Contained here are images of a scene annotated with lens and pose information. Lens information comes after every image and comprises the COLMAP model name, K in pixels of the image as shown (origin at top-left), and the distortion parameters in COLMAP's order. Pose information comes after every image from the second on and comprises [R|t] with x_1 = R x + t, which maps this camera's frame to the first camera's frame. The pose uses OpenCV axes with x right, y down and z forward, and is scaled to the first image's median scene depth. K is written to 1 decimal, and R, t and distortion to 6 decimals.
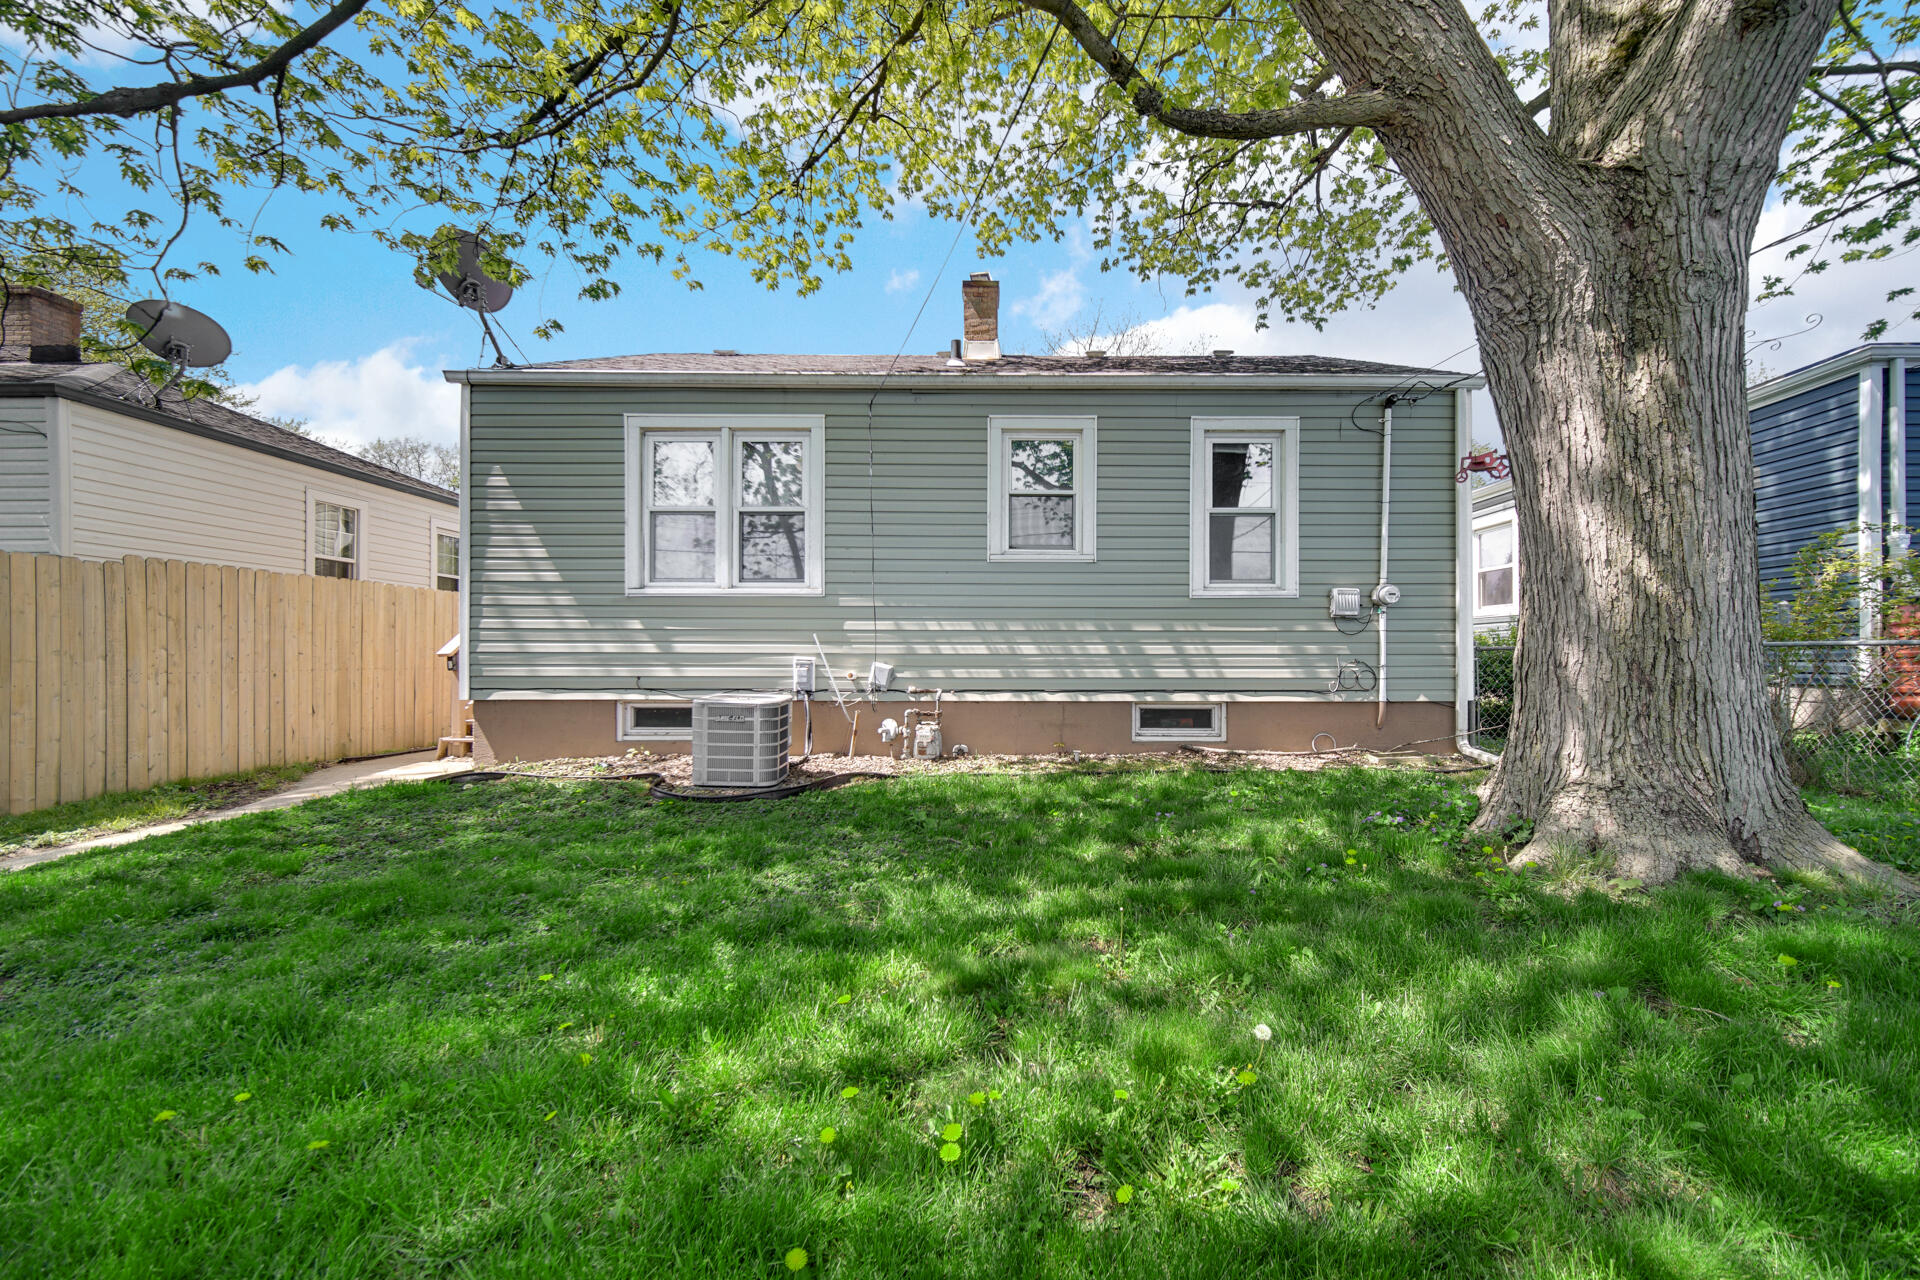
lens RADIAL K [[846.1, 0, 961.5], [0, 846.1, 651.8], [0, 0, 1]] dist [-0.008170, -0.000103]
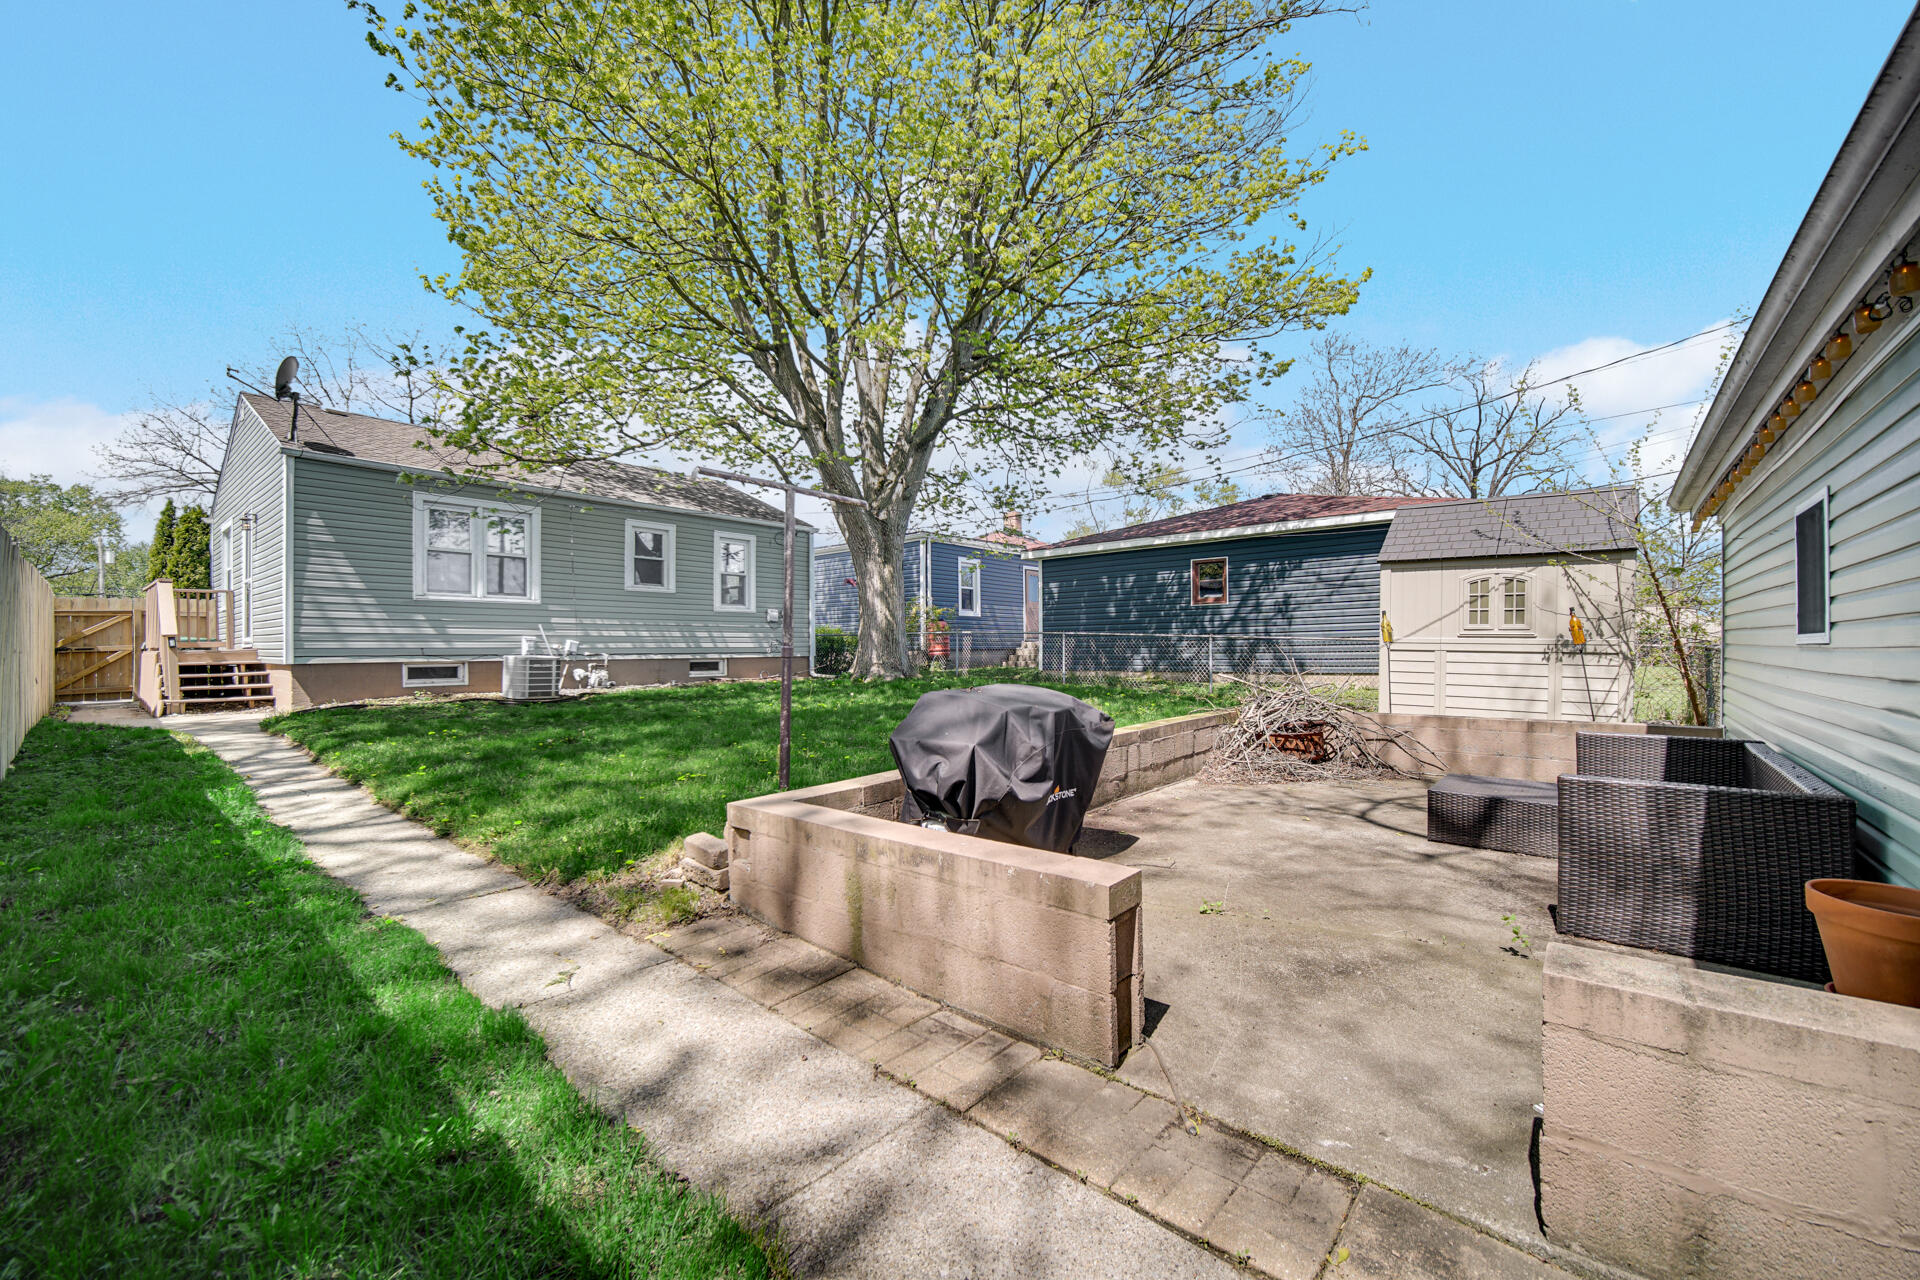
lens RADIAL K [[766.5, 0, 962.8], [0, 766.5, 635.0], [0, 0, 1]] dist [0.001459, 0.000090]
pose [[0.639677, 0.006998, 0.768612, -0.869120], [0.004938, 0.999901, -0.013213, 0.028933], [-0.768628, 0.012247, 0.639579, -0.804046]]
